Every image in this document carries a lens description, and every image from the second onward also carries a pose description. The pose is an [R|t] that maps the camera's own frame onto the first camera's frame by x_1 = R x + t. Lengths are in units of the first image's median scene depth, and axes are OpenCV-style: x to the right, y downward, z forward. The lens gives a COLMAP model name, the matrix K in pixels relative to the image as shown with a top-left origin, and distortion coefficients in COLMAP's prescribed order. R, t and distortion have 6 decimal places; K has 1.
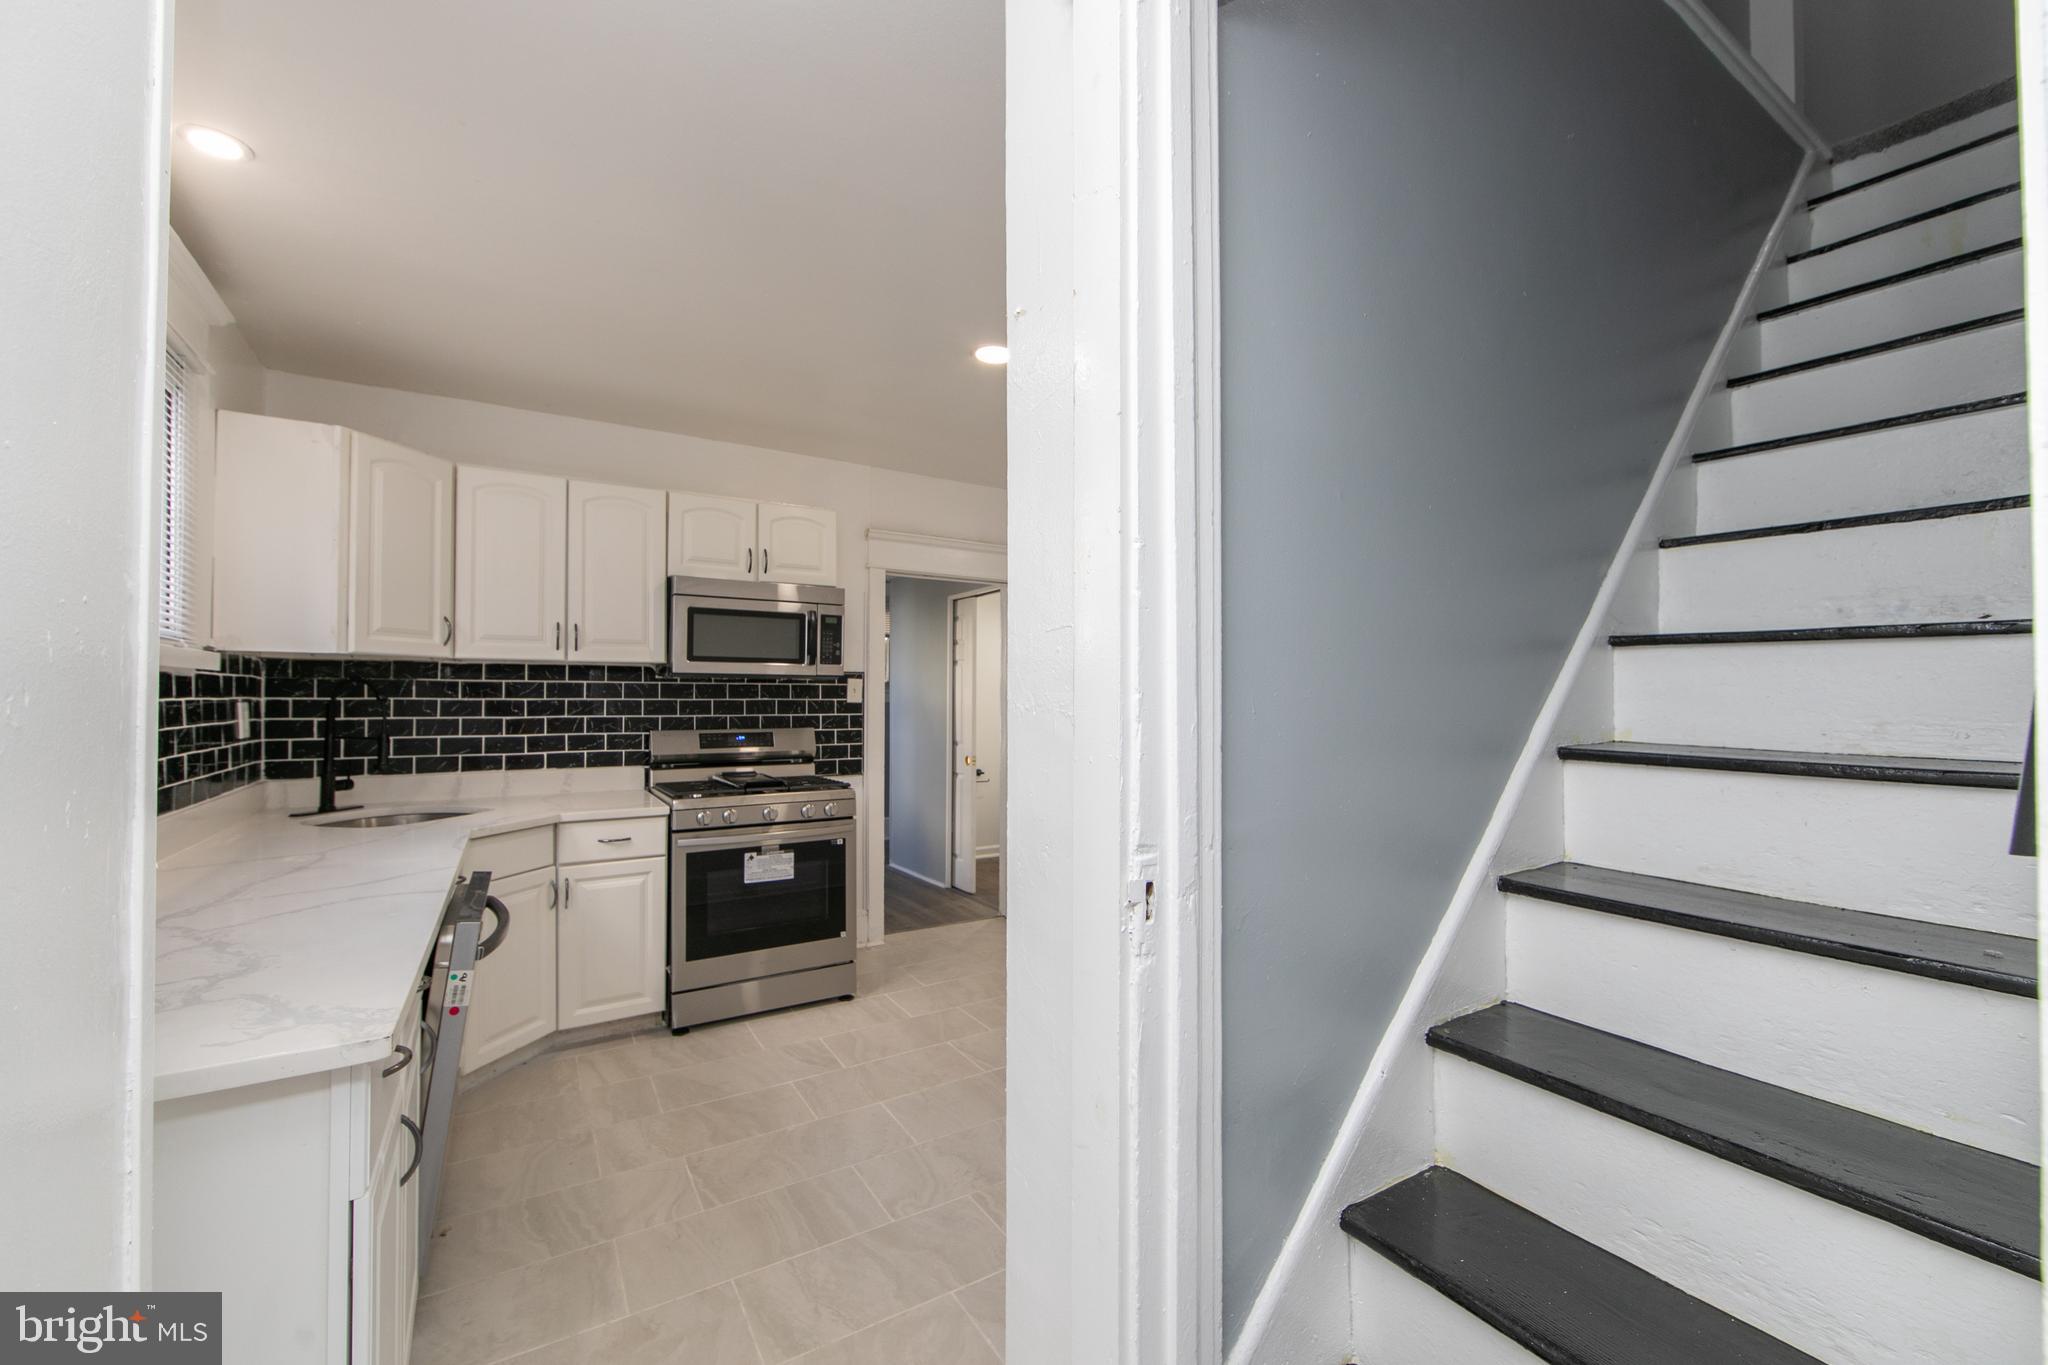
lens RADIAL K [[808.9, 0, 1026.4], [0, 808.9, 688.8], [0, 0, 1]] dist [-0.001506, -0.000391]
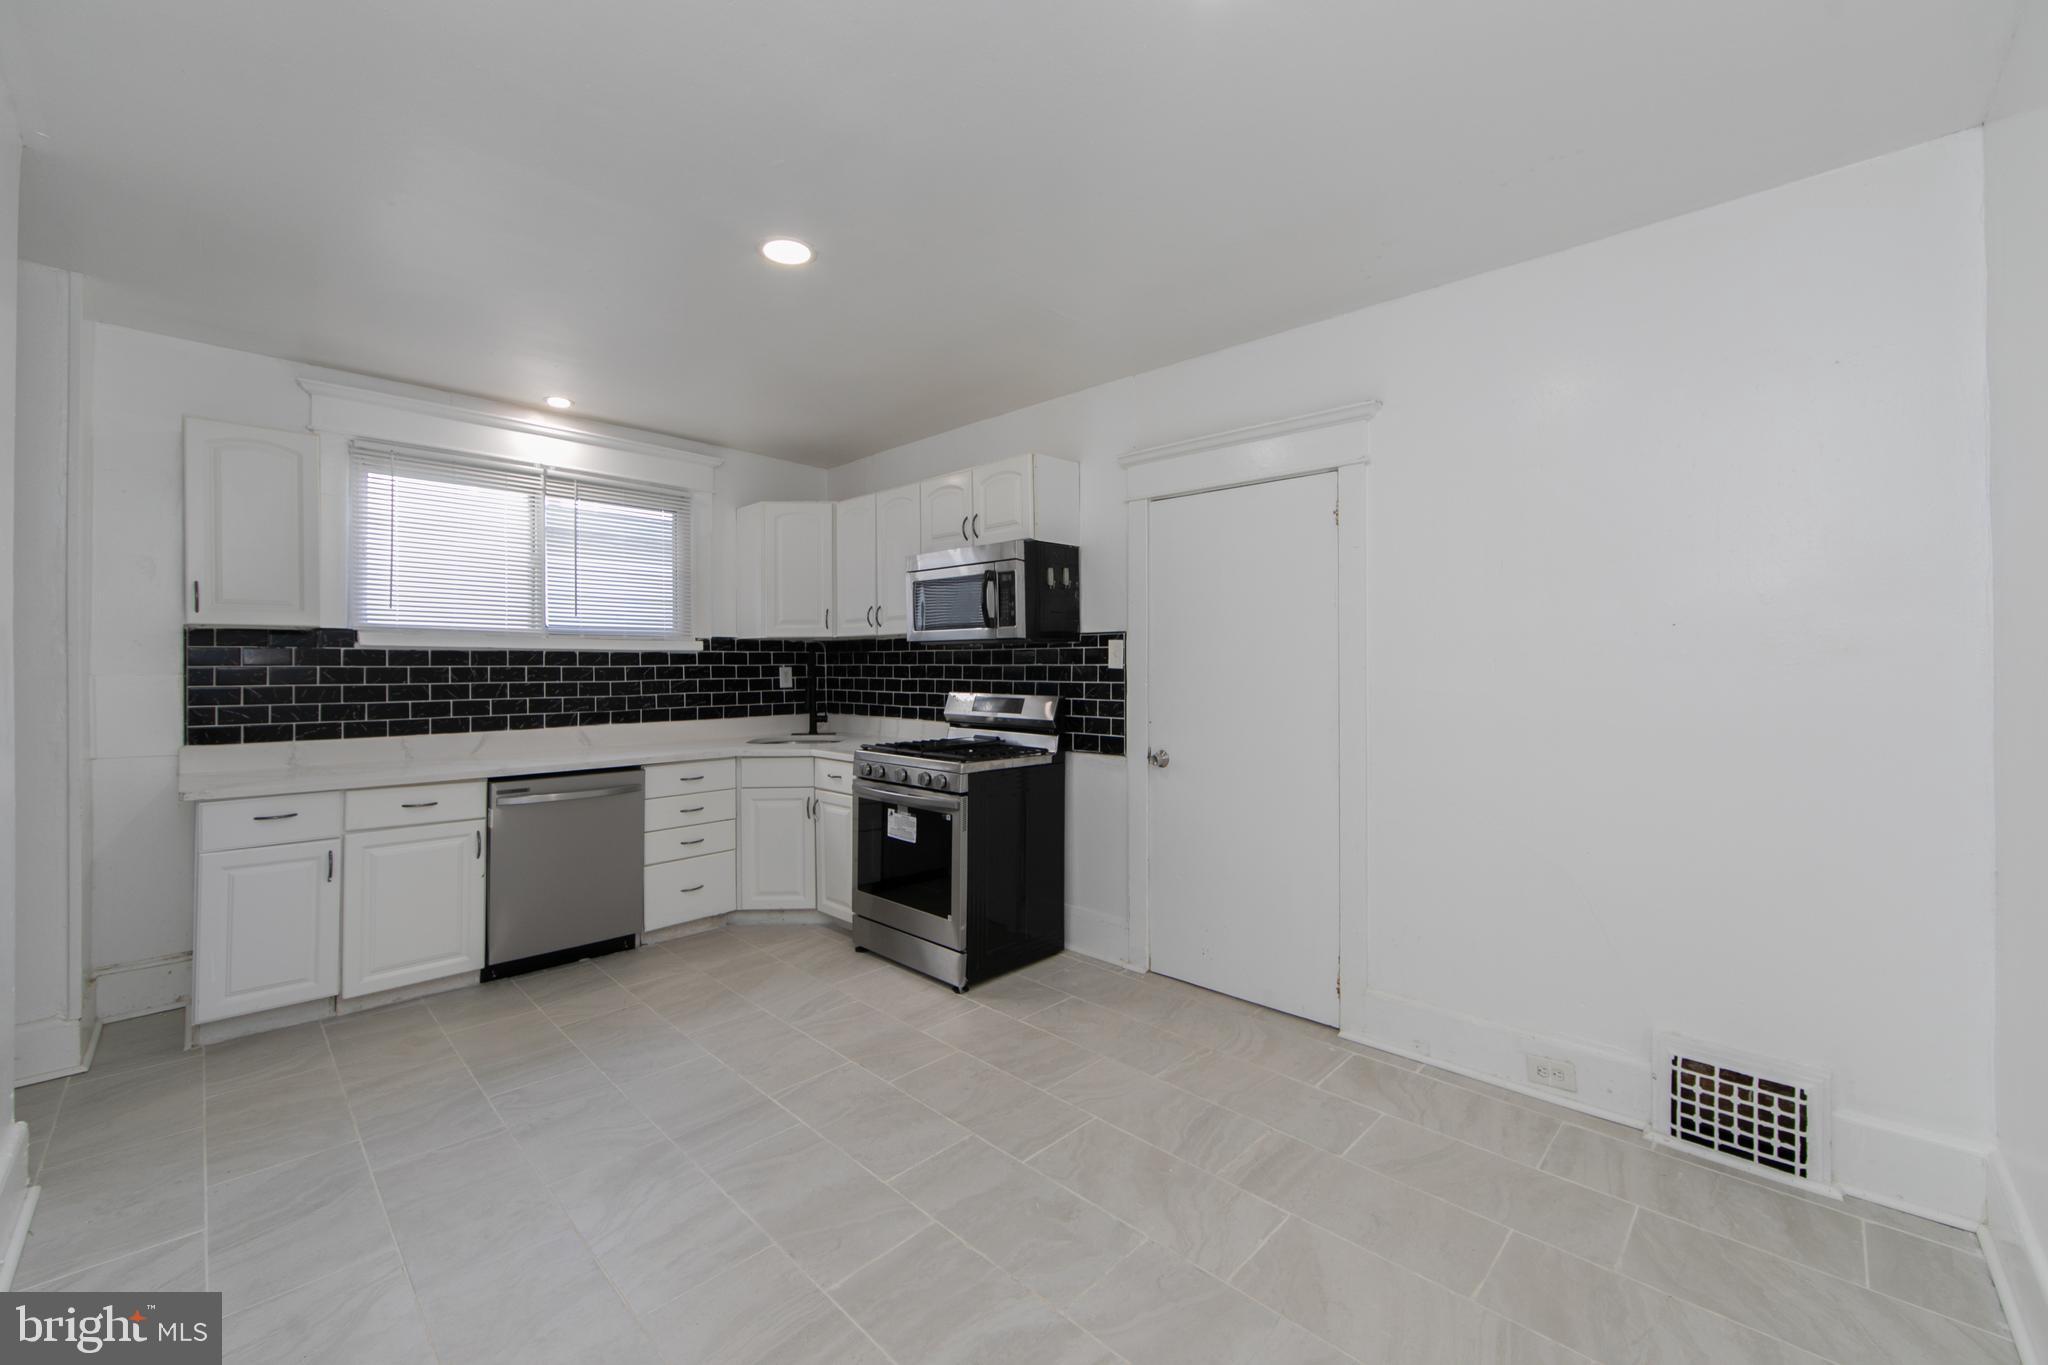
lens RADIAL K [[808.9, 0, 1029.5], [0, 808.9, 667.6], [0, 0, 1]] dist [-0.001506, -0.000391]
pose [[0.244914, 0.000678, -0.969545, 0.716258], [0.013126, 0.999906, 0.004015, 0.014519], [0.969456, -0.013710, 0.244882, 0.893099]]
